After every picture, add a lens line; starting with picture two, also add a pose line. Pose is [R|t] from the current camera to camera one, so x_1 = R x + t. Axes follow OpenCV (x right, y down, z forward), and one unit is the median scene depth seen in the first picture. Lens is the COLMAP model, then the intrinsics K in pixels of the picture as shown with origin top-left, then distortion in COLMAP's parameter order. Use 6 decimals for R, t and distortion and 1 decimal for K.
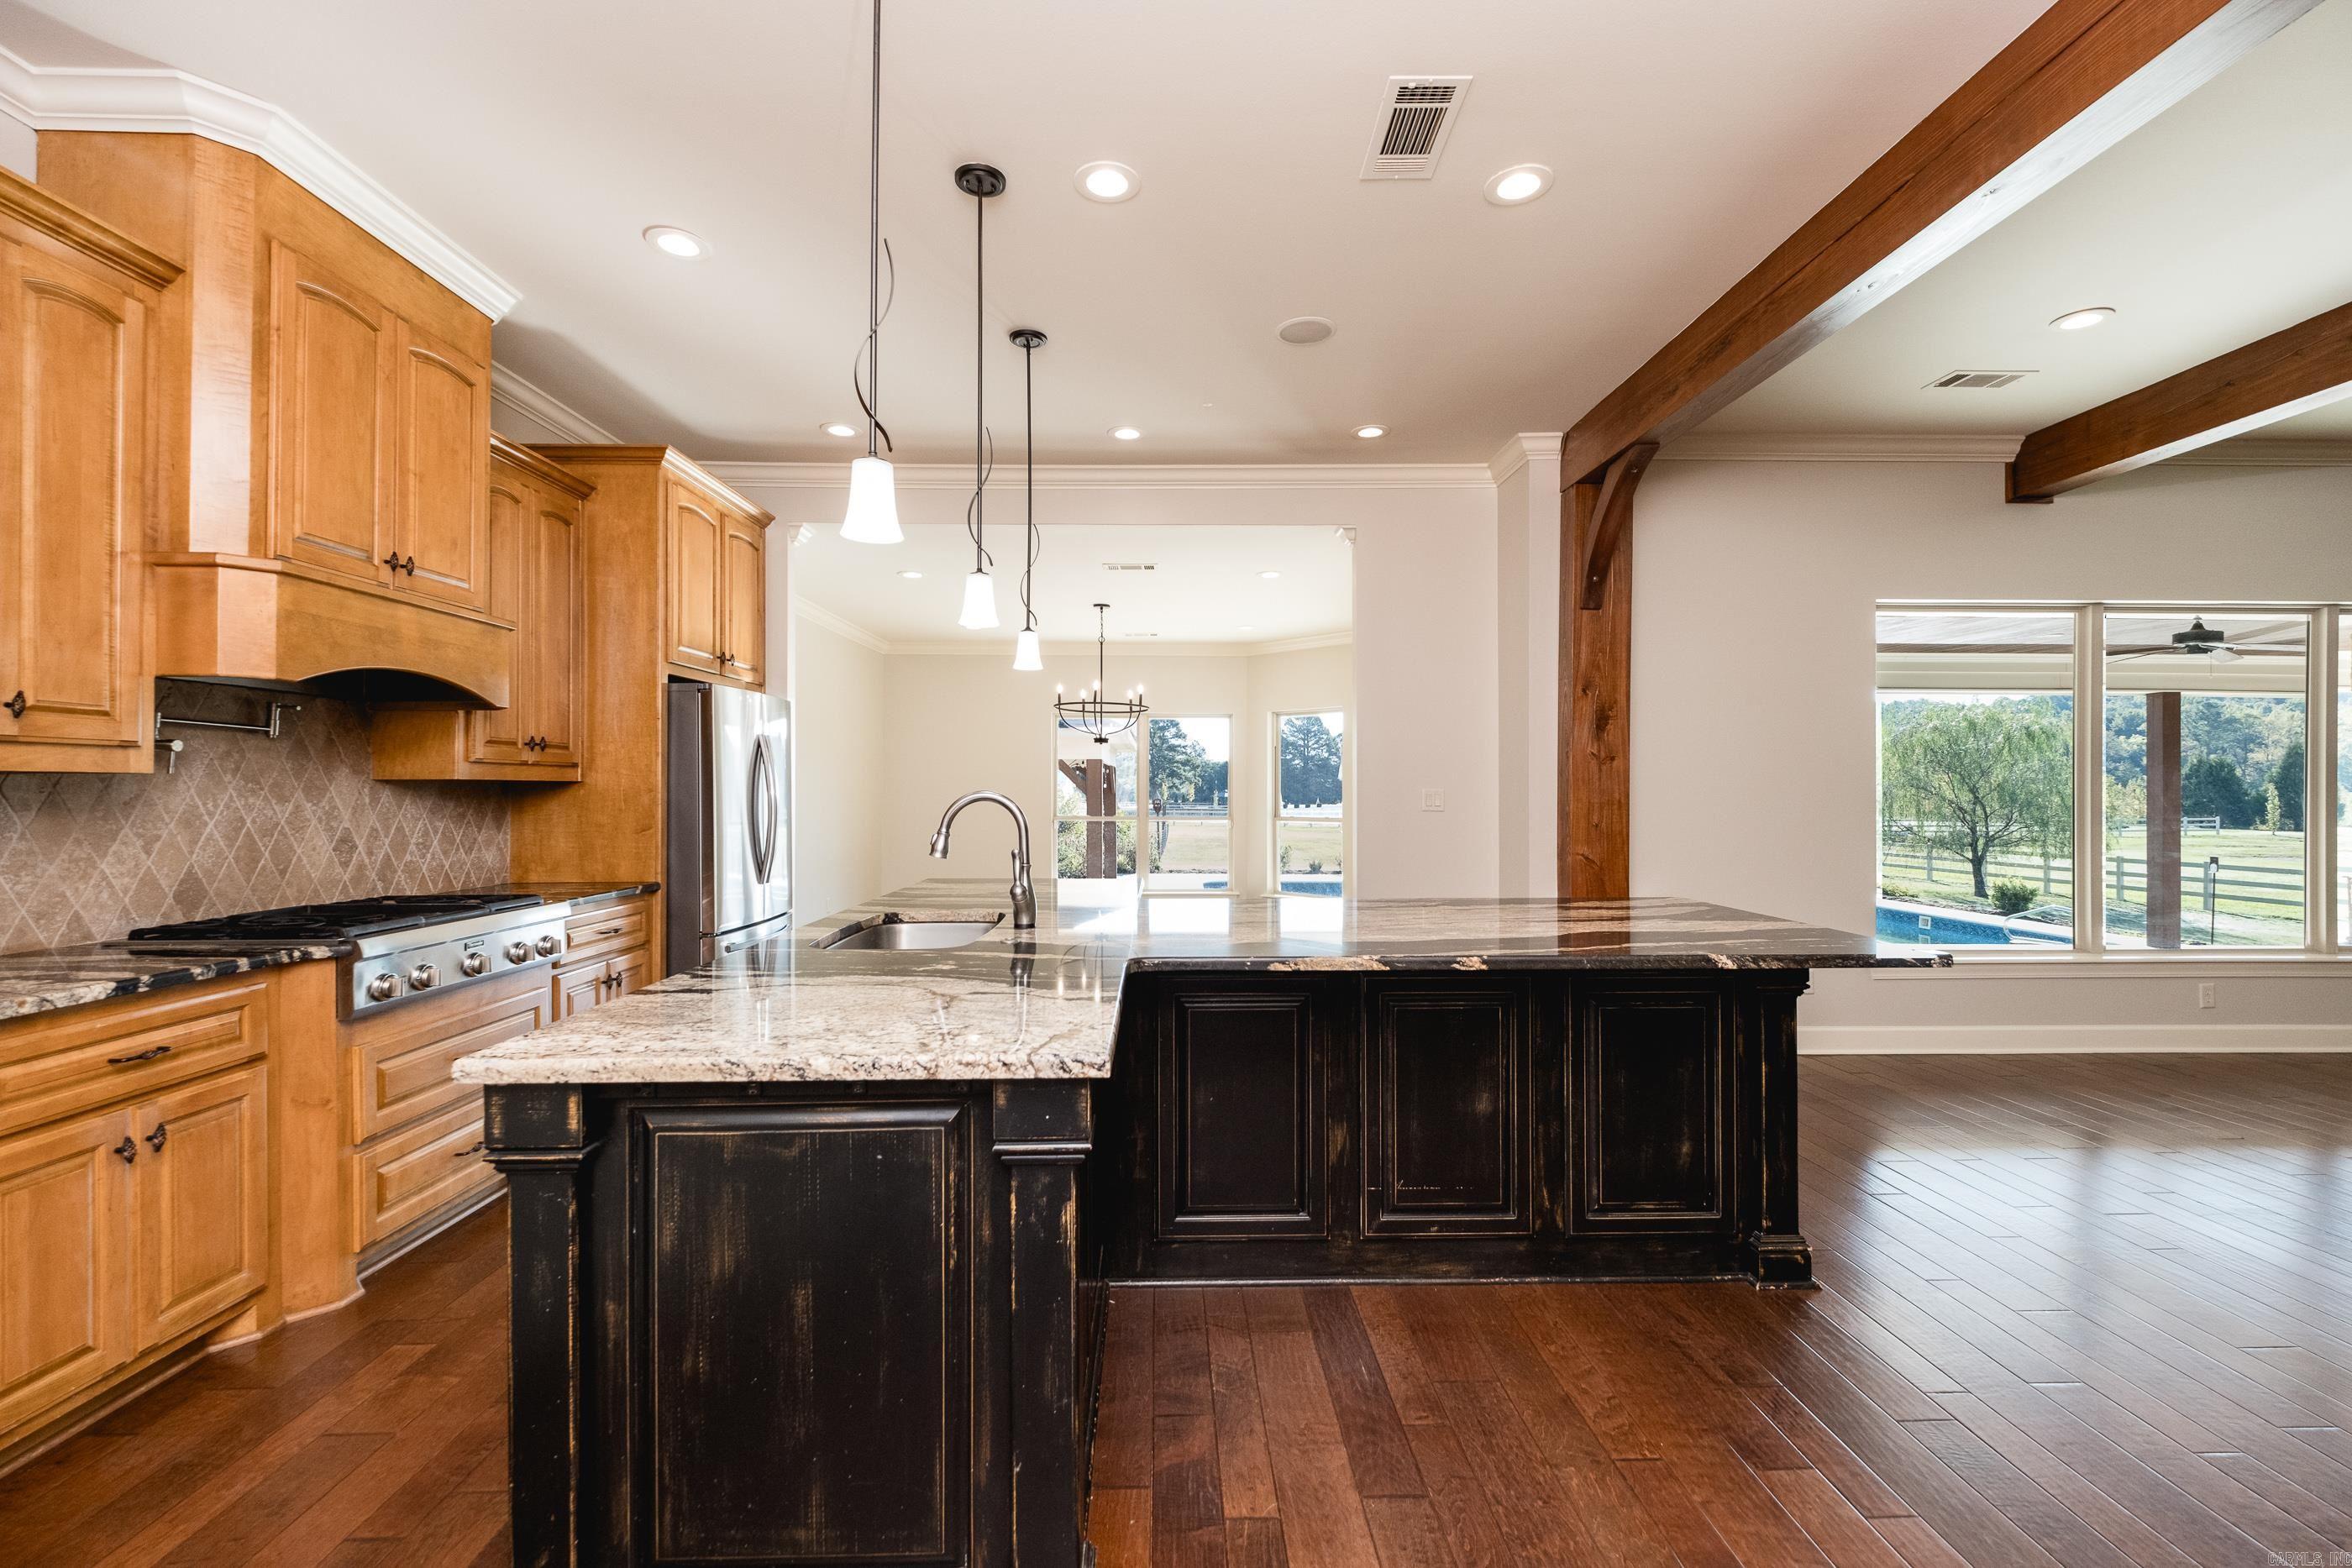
lens RADIAL K [[1016.3, 0, 1194.9], [0, 1016.3, 787.6], [0, 0, 1]] dist [0.004537, -0.005528]
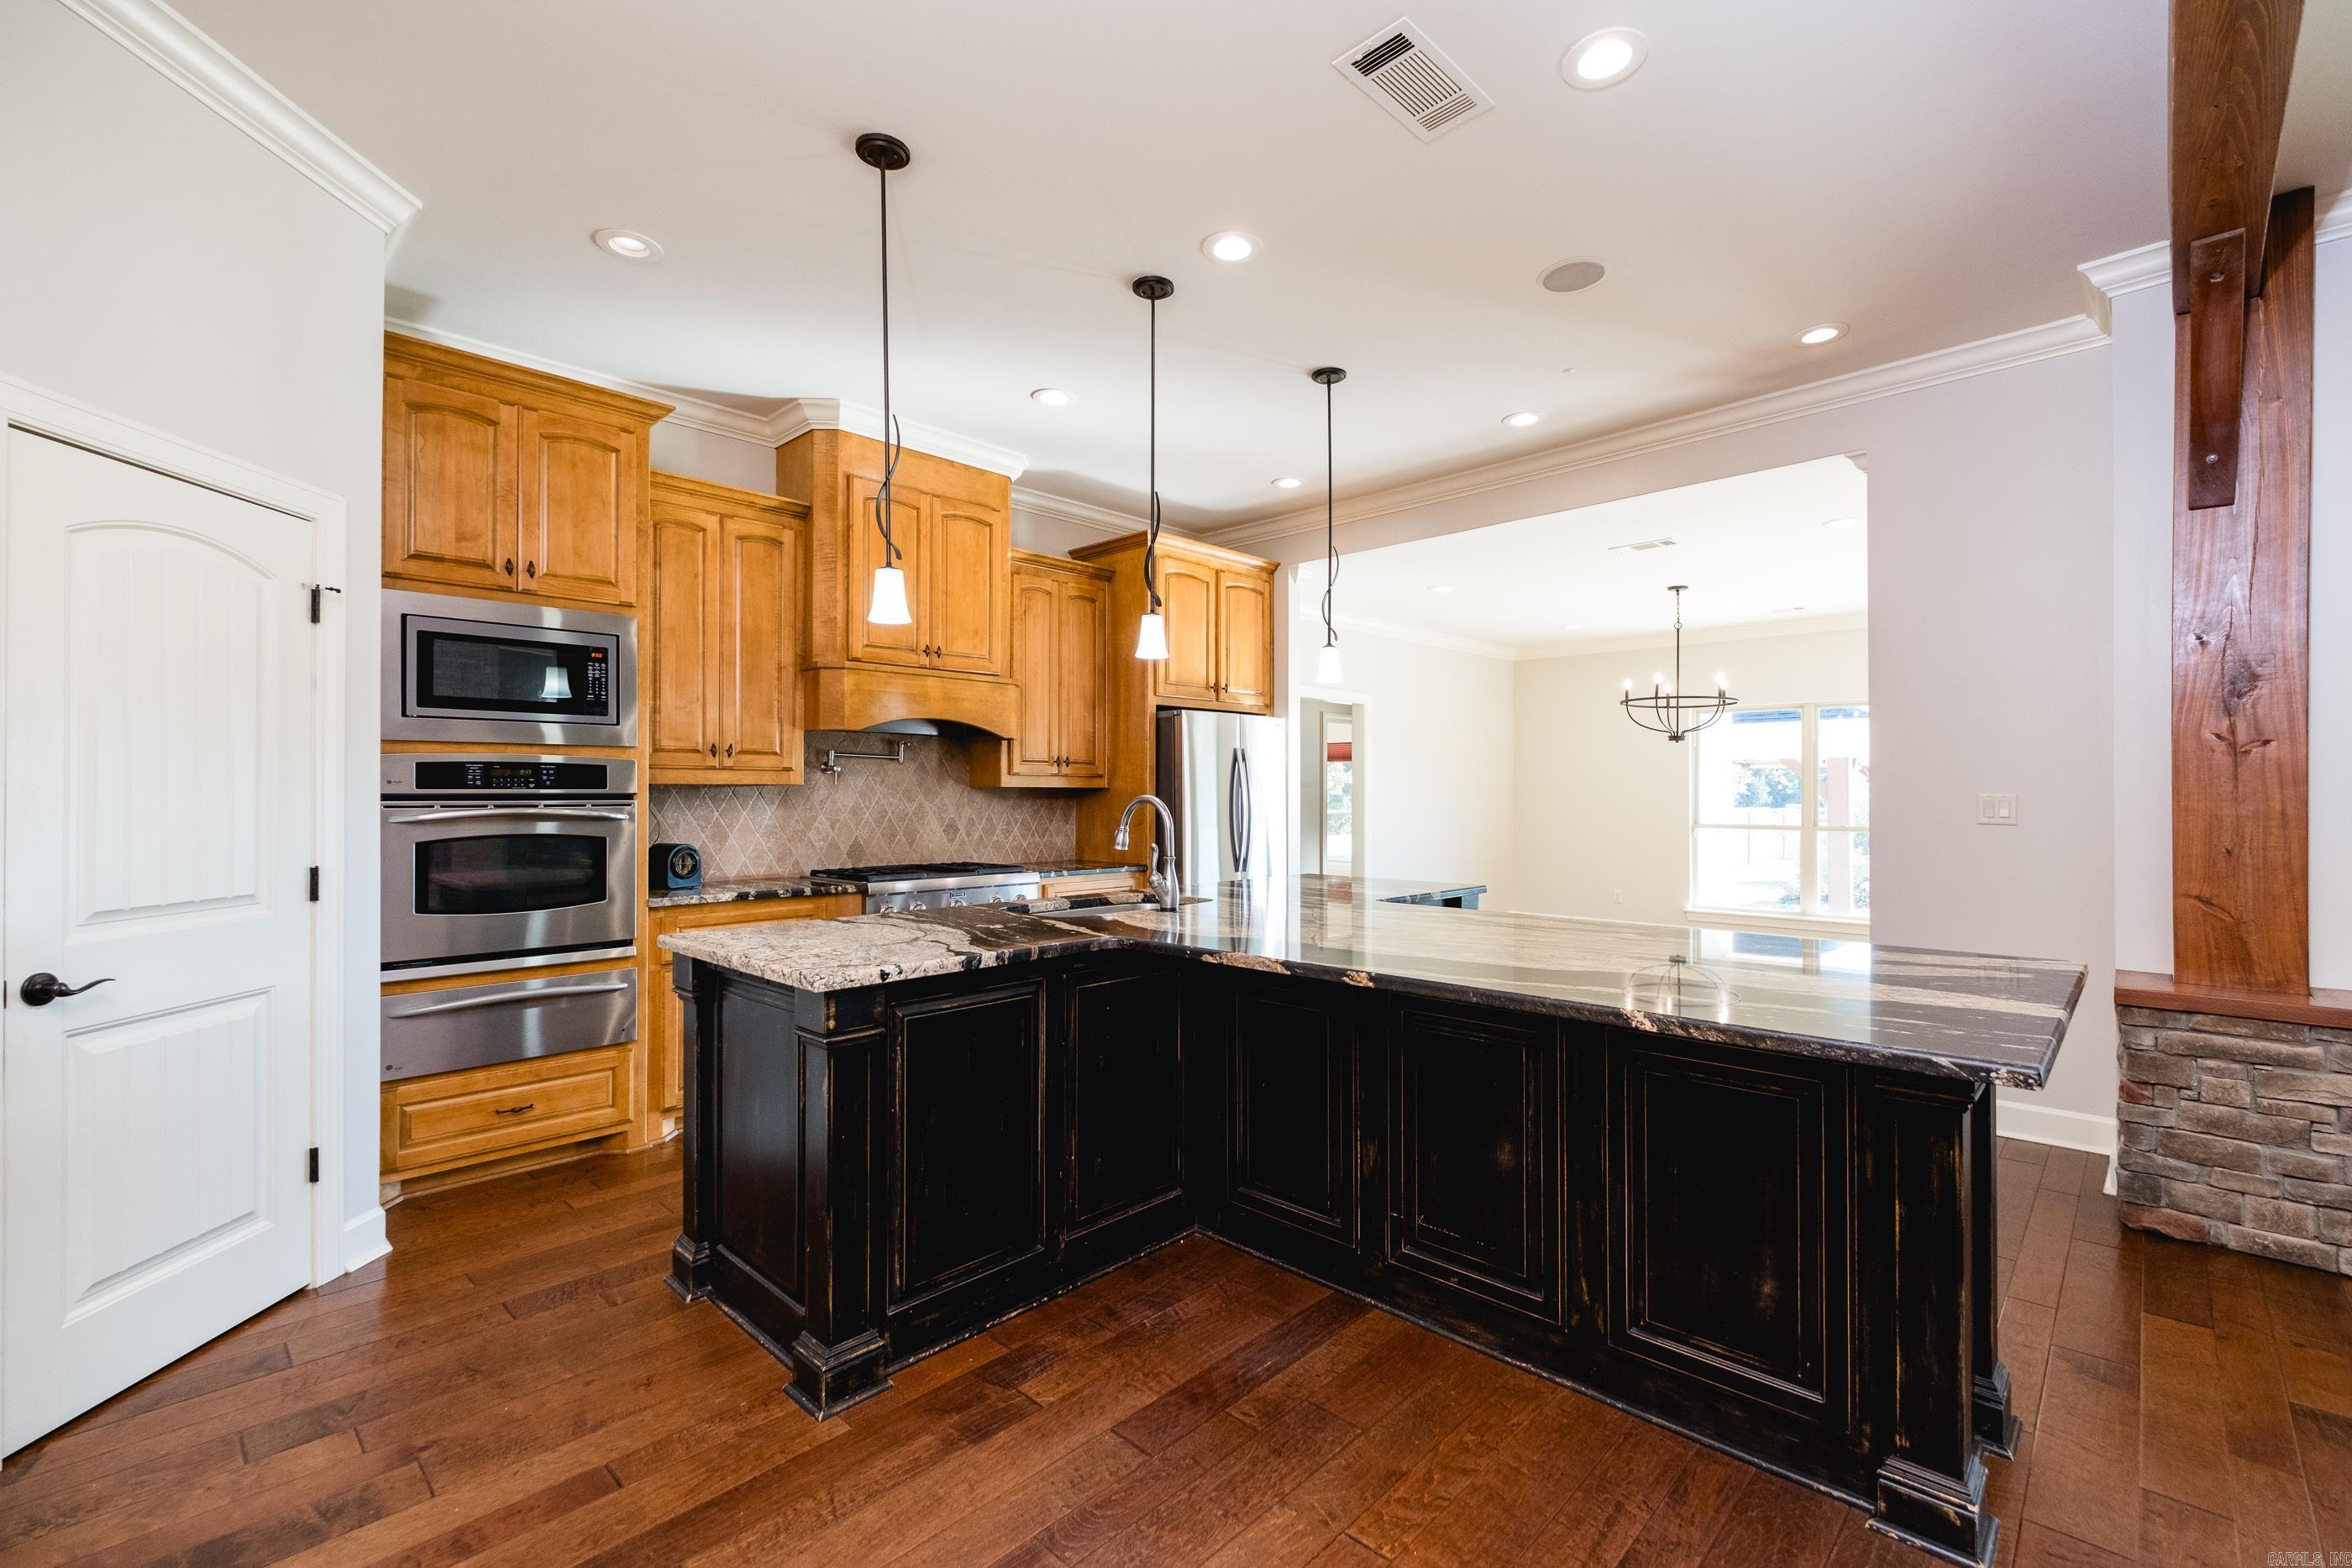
lens RADIAL K [[1016.3, 0, 1183.9], [0, 1016.3, 788.1], [0, 0, 1]] dist [0.004537, -0.005528]
pose [[0.697542, -0.003676, -0.716534, 0.547625], [0.000964, 0.999991, -0.004191, 0.000474], [0.716543, 0.002233, 0.697539, 0.150079]]
